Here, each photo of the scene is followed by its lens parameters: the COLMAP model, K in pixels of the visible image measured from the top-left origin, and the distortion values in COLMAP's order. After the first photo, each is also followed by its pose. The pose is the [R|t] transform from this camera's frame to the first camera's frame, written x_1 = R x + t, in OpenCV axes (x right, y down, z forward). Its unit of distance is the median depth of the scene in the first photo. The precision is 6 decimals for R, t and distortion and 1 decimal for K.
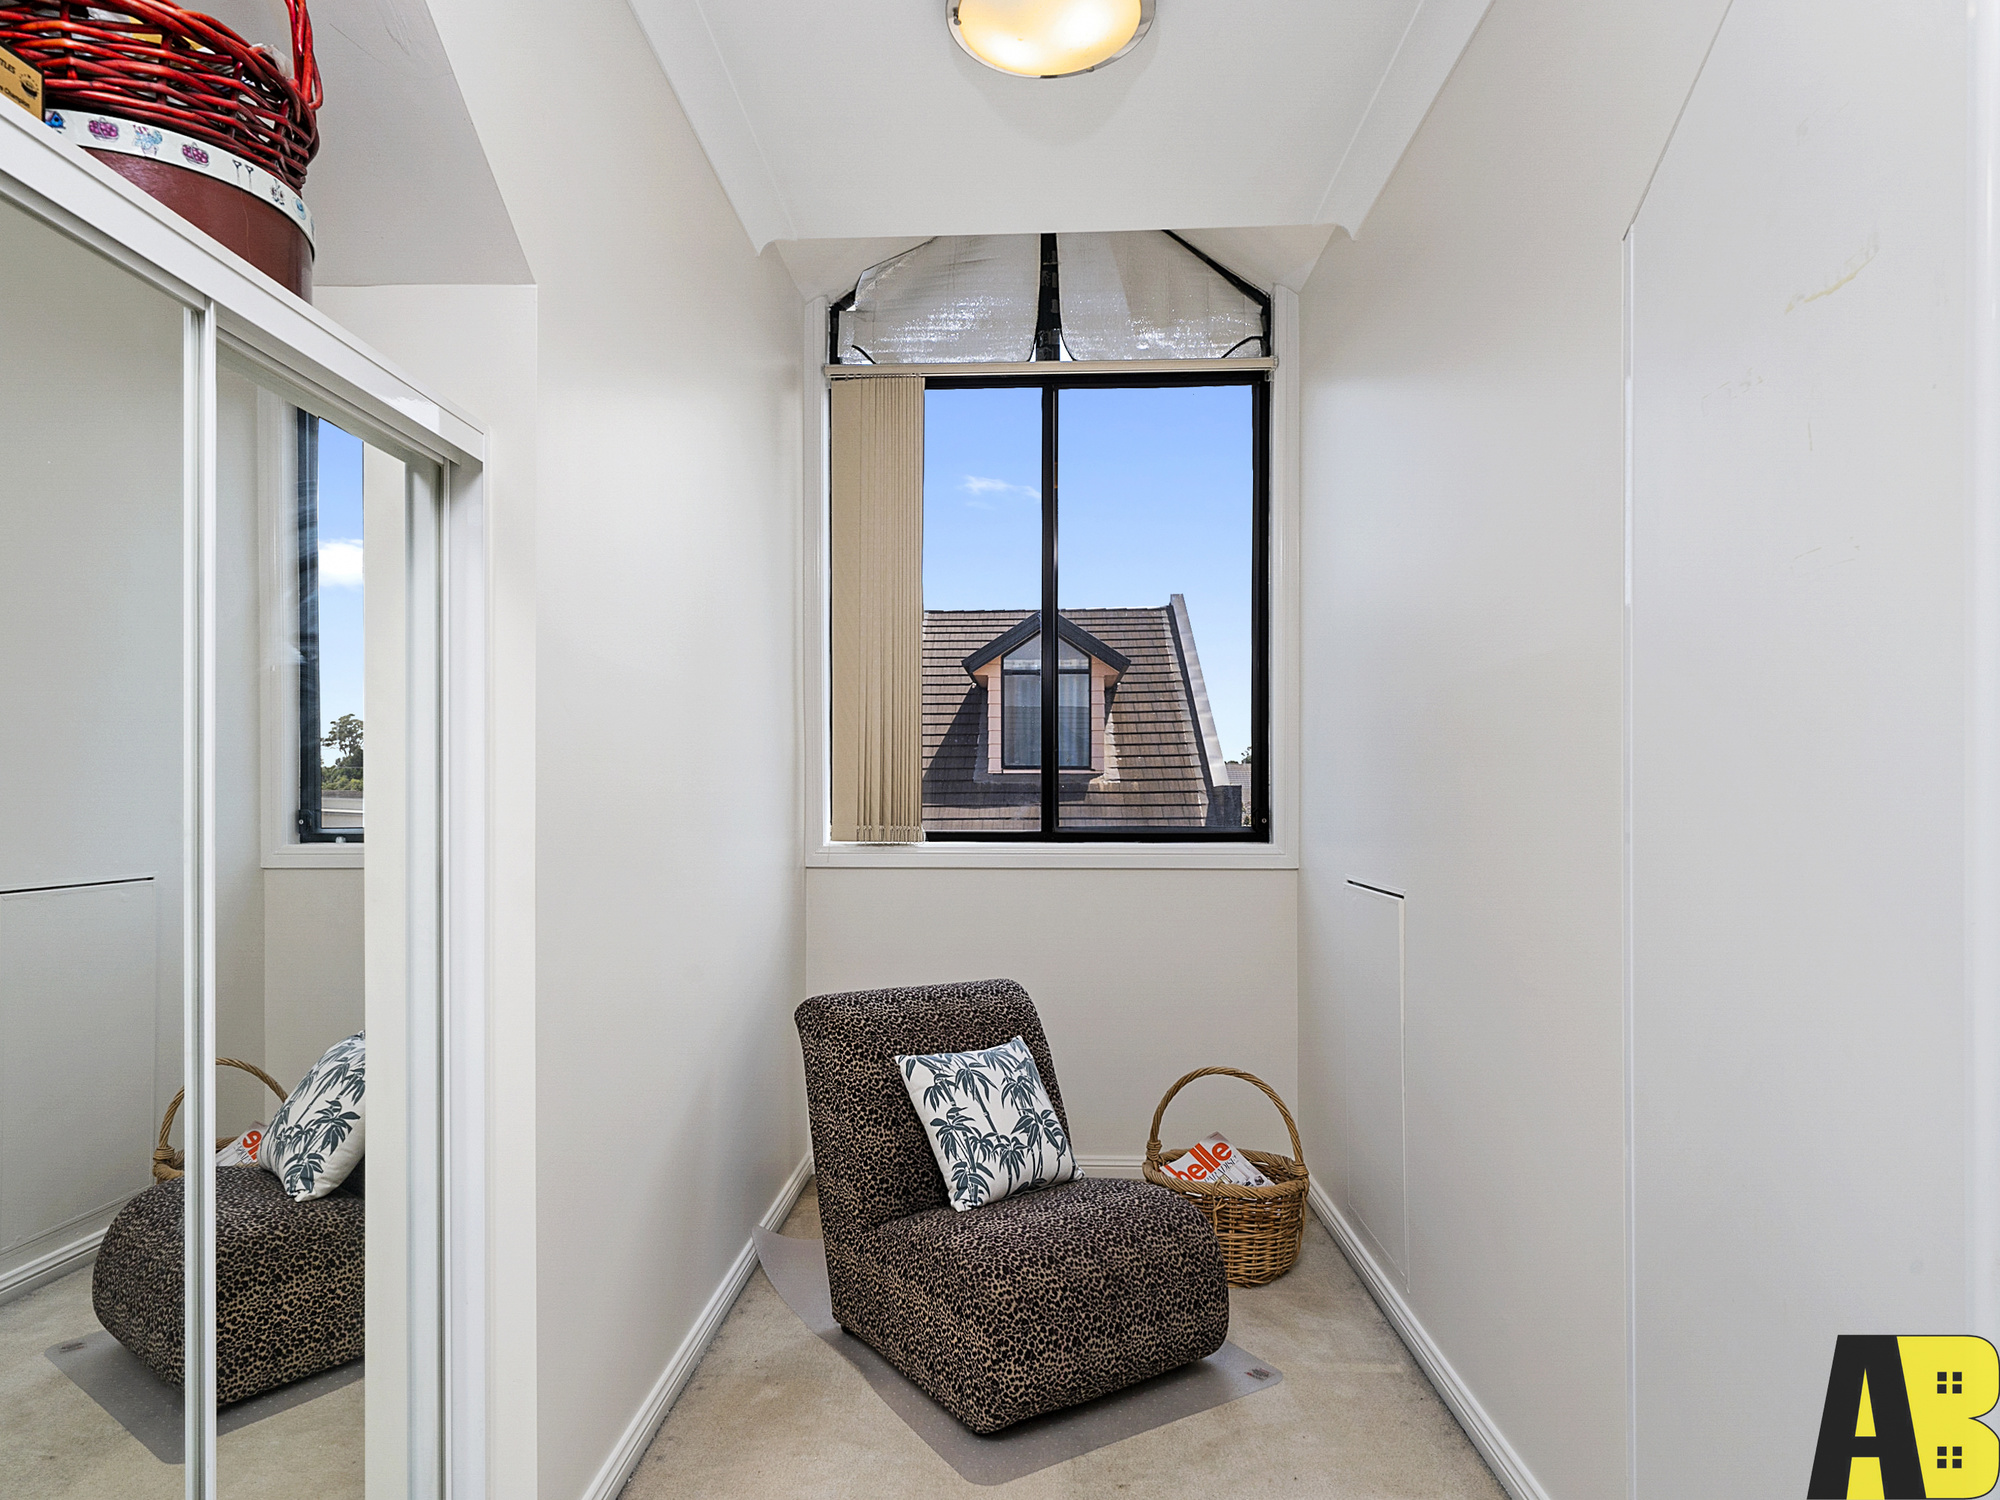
lens RADIAL K [[1049.0, 0, 1000.0], [0, 1049.0, 750.0], [0, 0, 1]] dist [0.002137, 0.000115]
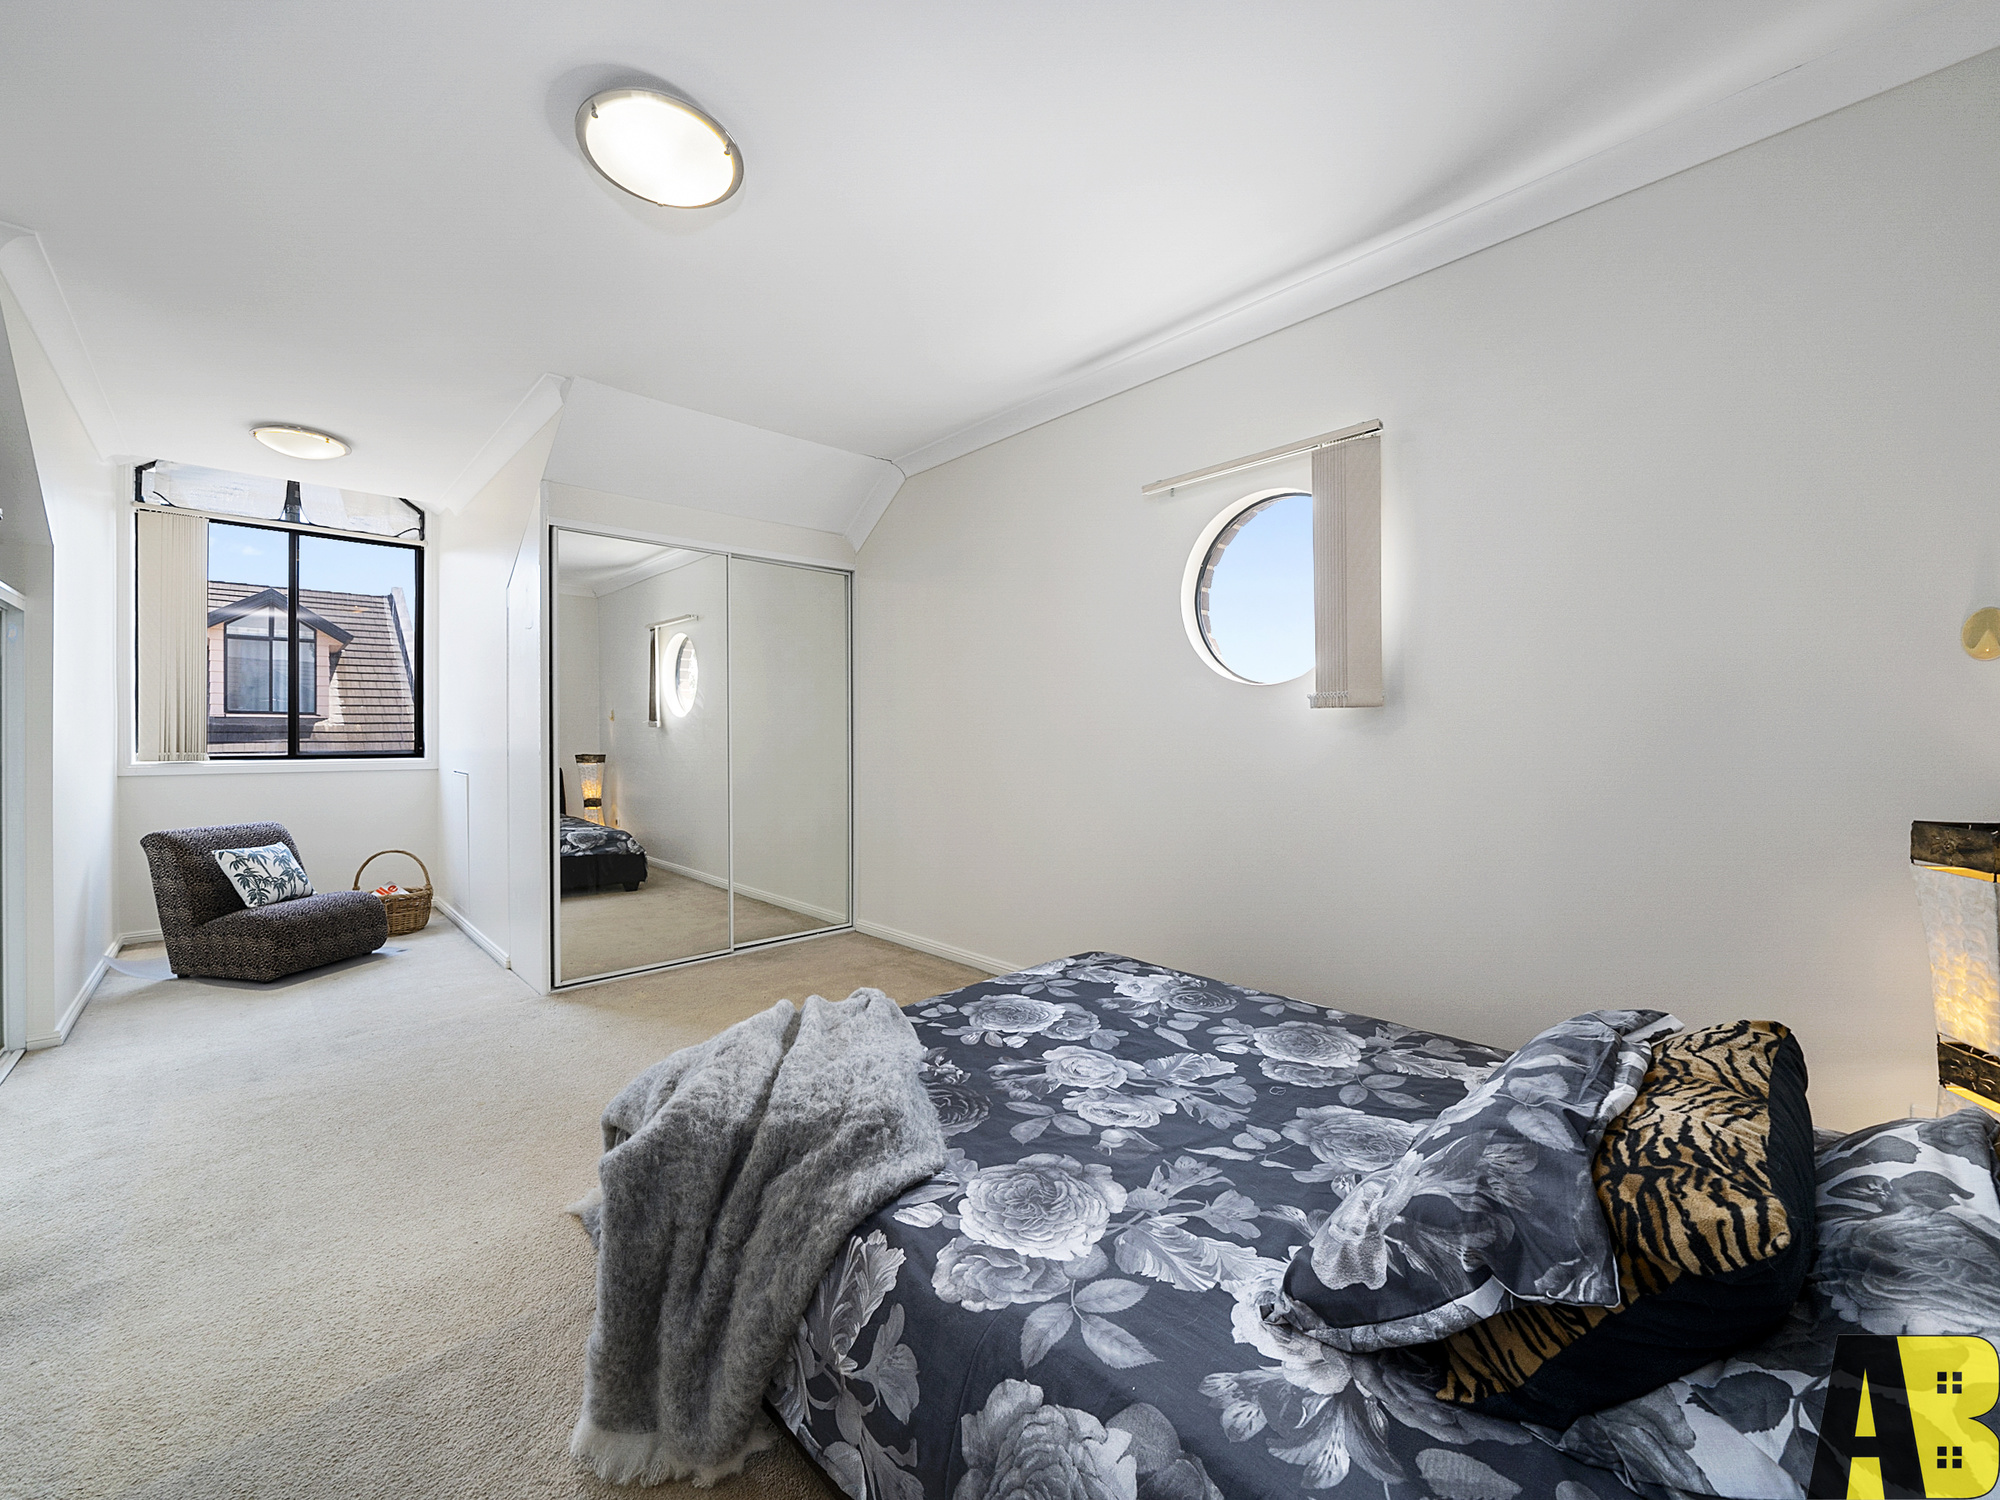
lens RADIAL K [[772.9, 0, 972.6], [0, 772.9, 741.8], [0, 0, 1]] dist [-0.011151, 0.000350]
pose [[0.699112, -0.005479, 0.714991, -0.095426], [-0.033182, 0.998645, 0.040098, -0.050015], [-0.714242, -0.051758, 0.697982, -0.981564]]
